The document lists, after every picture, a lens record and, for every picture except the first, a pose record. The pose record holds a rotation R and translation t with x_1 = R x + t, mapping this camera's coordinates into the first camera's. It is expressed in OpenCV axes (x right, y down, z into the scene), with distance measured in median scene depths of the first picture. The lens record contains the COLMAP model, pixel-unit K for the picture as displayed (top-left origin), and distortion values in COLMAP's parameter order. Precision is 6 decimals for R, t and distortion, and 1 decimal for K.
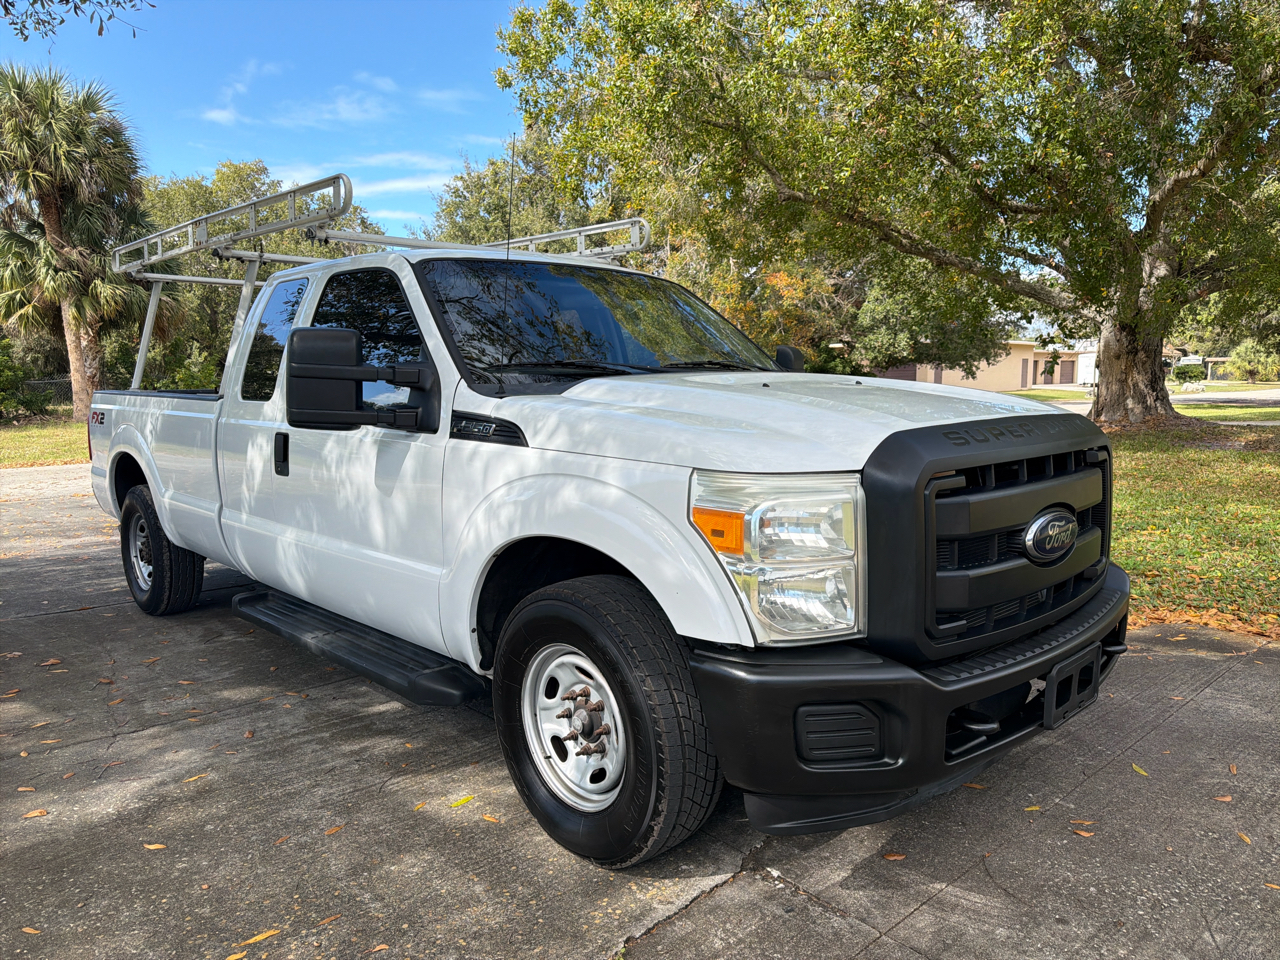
lens RADIAL K [[906.2, 0, 630.7], [0, 906.2, 483.9], [0, 0, 1]] dist [0.043833, -0.050681]
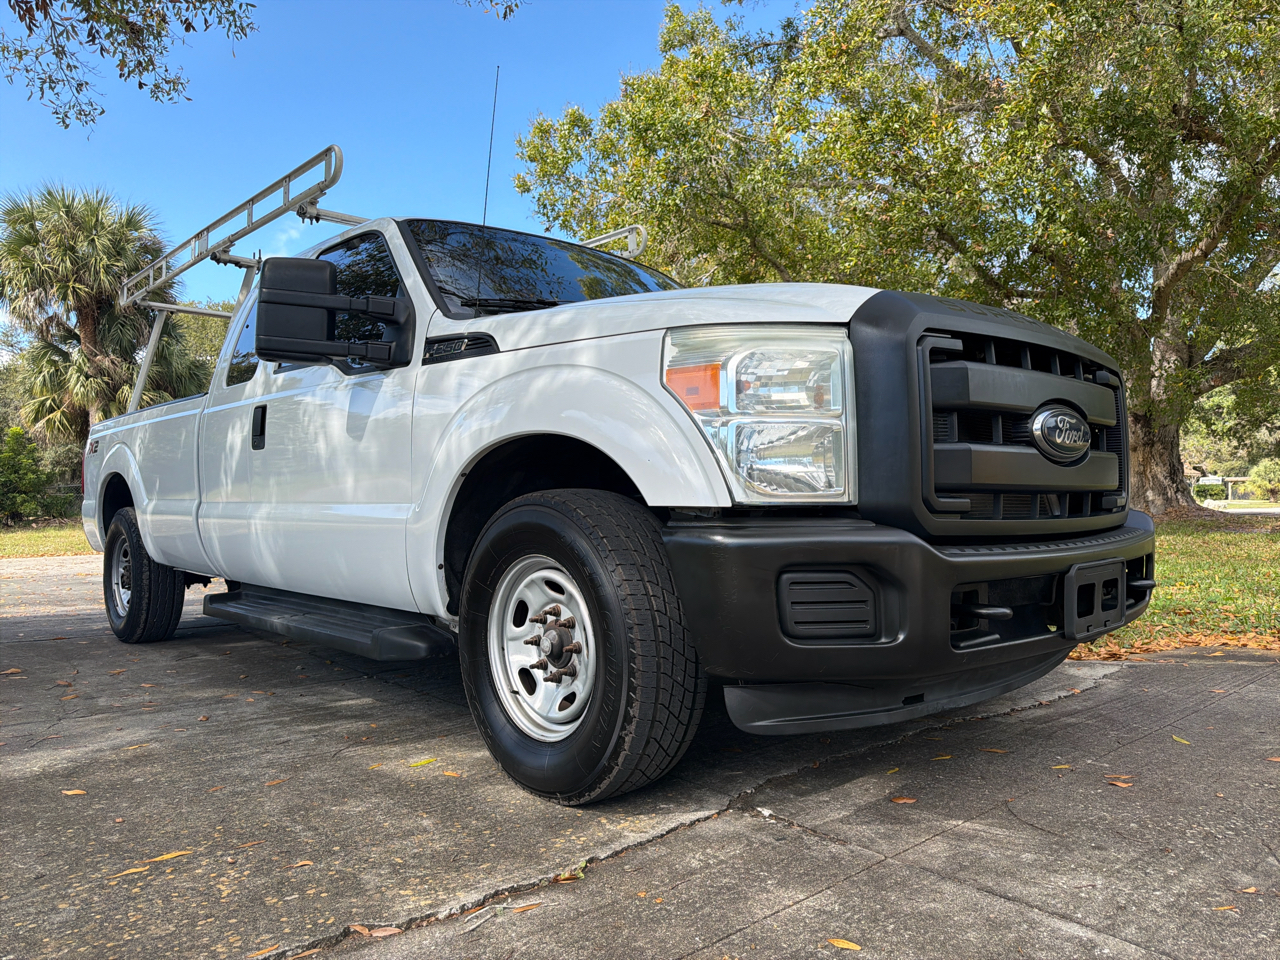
lens RADIAL K [[906.2, 0, 634.2], [0, 906.2, 480.4], [0, 0, 1]] dist [0.043833, -0.050681]
pose [[0.999855, 0.002227, -0.016907, 0.032448], [-0.004556, 0.990285, -0.138975, 0.166719], [0.016433, 0.139032, 0.990152, 0.062760]]
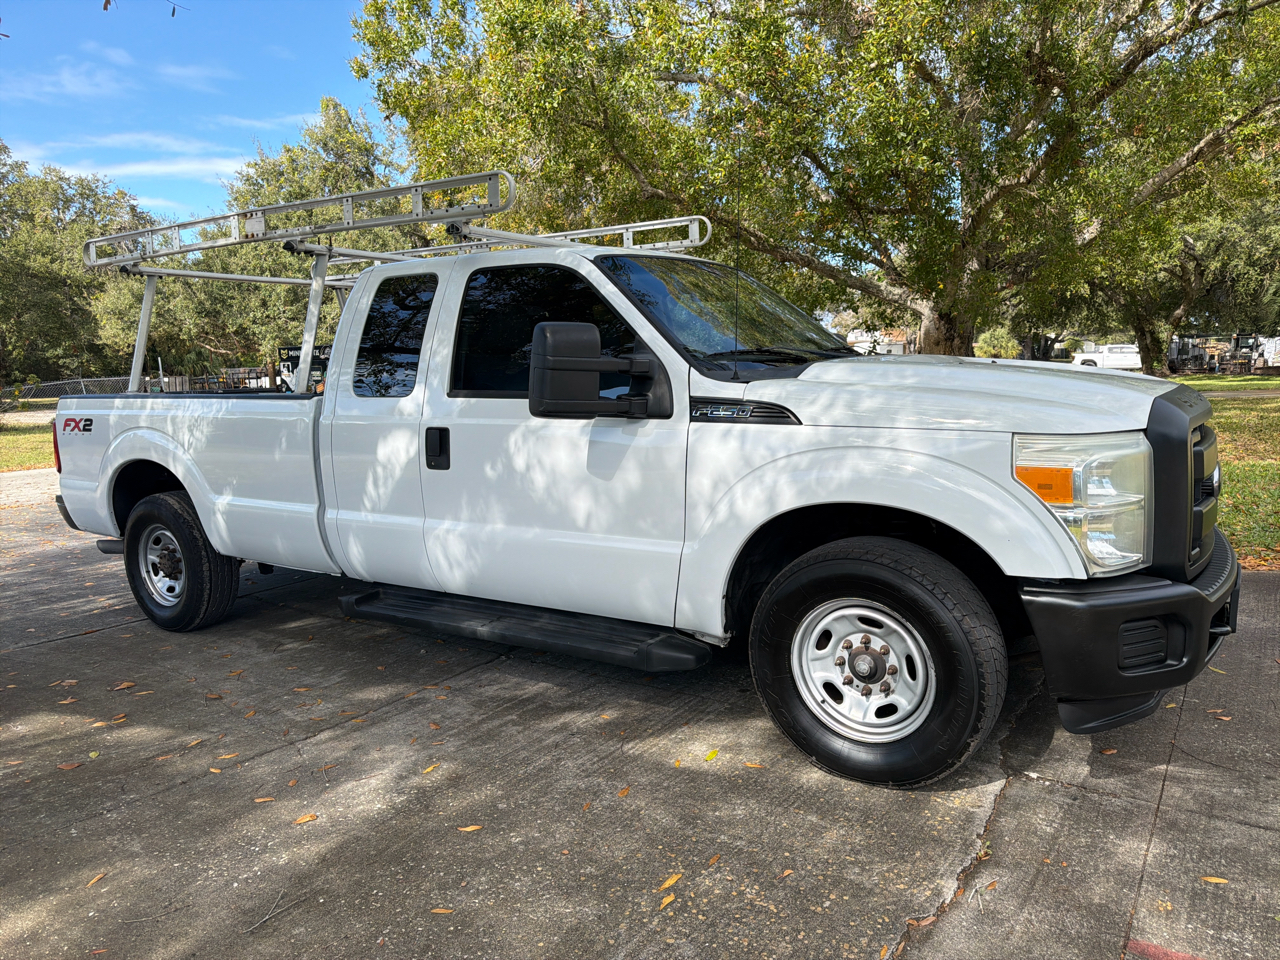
lens RADIAL K [[906.2, 0, 632.5], [0, 906.2, 484.2], [0, 0, 1]] dist [0.043833, -0.050681]
pose [[0.973545, -0.051304, 0.222663, -0.424998], [0.049836, 0.998683, 0.012213, 0.005878], [-0.222996, -0.000793, 0.974819, -0.029384]]
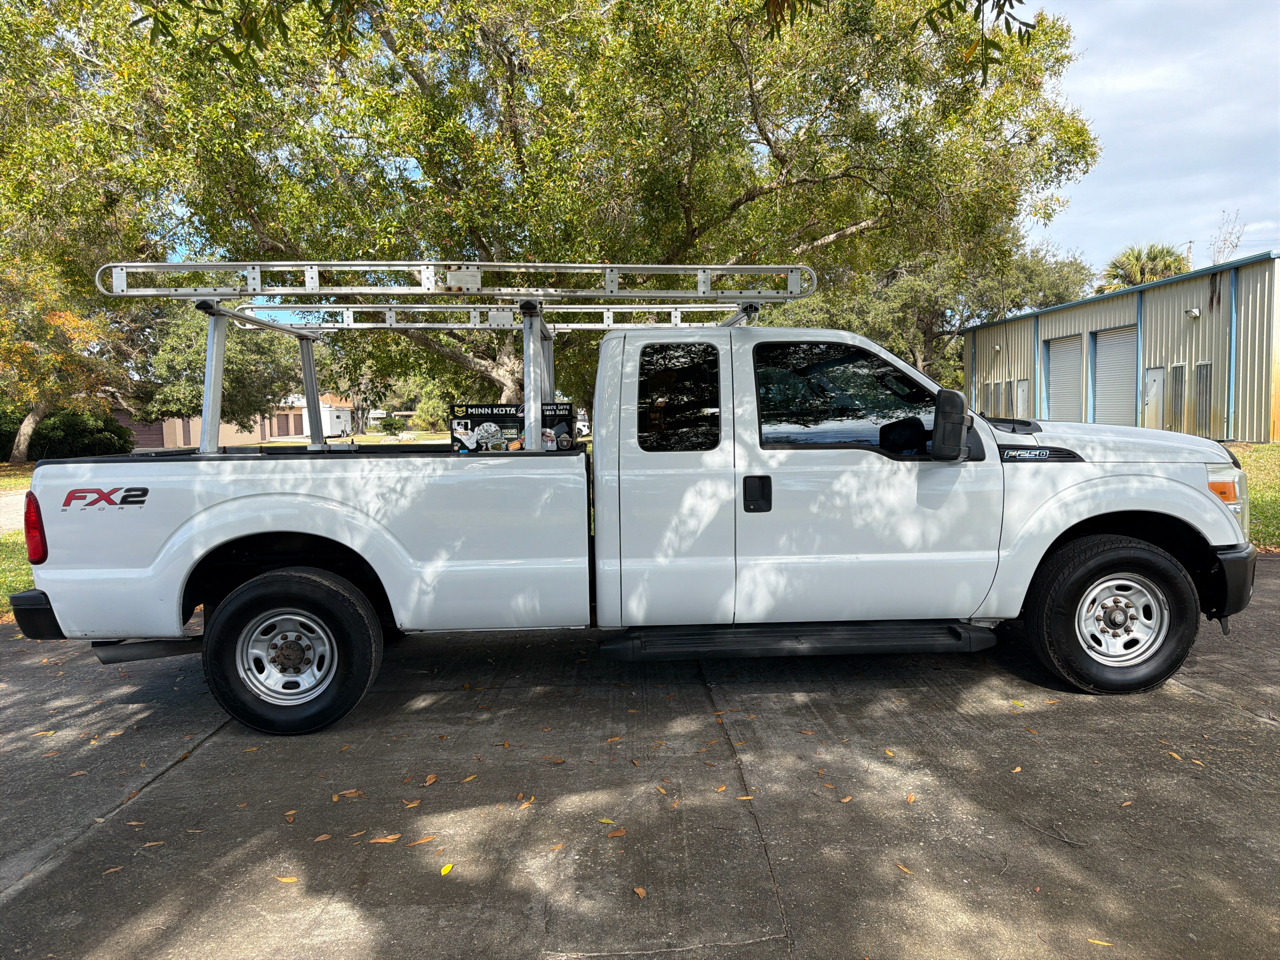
lens RADIAL K [[906.2, 0, 633.7], [0, 906.2, 480.2], [0, 0, 1]] dist [0.043833, -0.050681]
pose [[0.651023, -0.058480, 0.756801, -1.456542], [0.105656, 0.994303, -0.014056, -0.054710], [-0.751668, 0.089111, 0.653494, 0.387859]]
